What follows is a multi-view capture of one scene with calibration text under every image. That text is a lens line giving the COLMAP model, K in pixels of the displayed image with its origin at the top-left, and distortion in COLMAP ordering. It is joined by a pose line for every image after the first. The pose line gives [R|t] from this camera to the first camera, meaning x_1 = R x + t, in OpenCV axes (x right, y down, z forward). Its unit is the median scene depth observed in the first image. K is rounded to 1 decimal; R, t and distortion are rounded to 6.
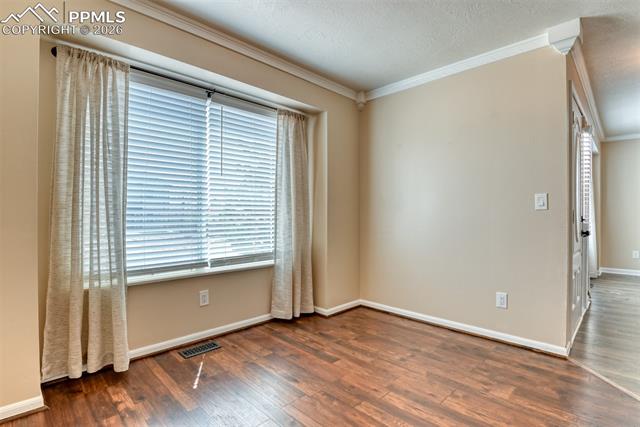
lens RADIAL K [[311.8, 0, 321.6], [0, 311.8, 214.4], [0, 0, 1]] dist [-0.028382, -0.001601]
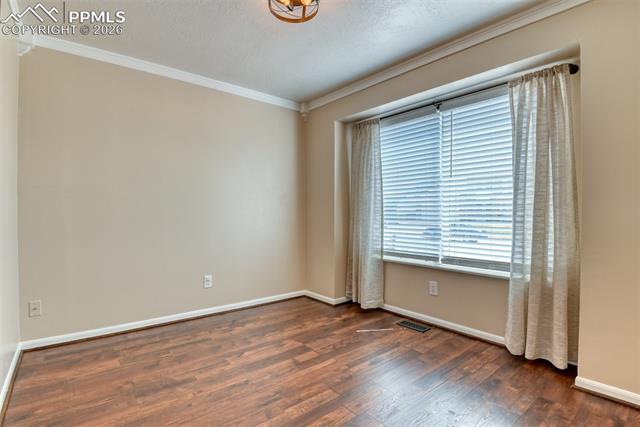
lens RADIAL K [[311.8, 0, 320.2], [0, 311.8, 213.9], [0, 0, 1]] dist [-0.028382, -0.001601]
pose [[-0.099974, -0.000380, -0.994990, 0.804833], [-0.006161, 0.999981, 0.000237, -0.000502], [0.994971, 0.006154, -0.099974, 0.711825]]
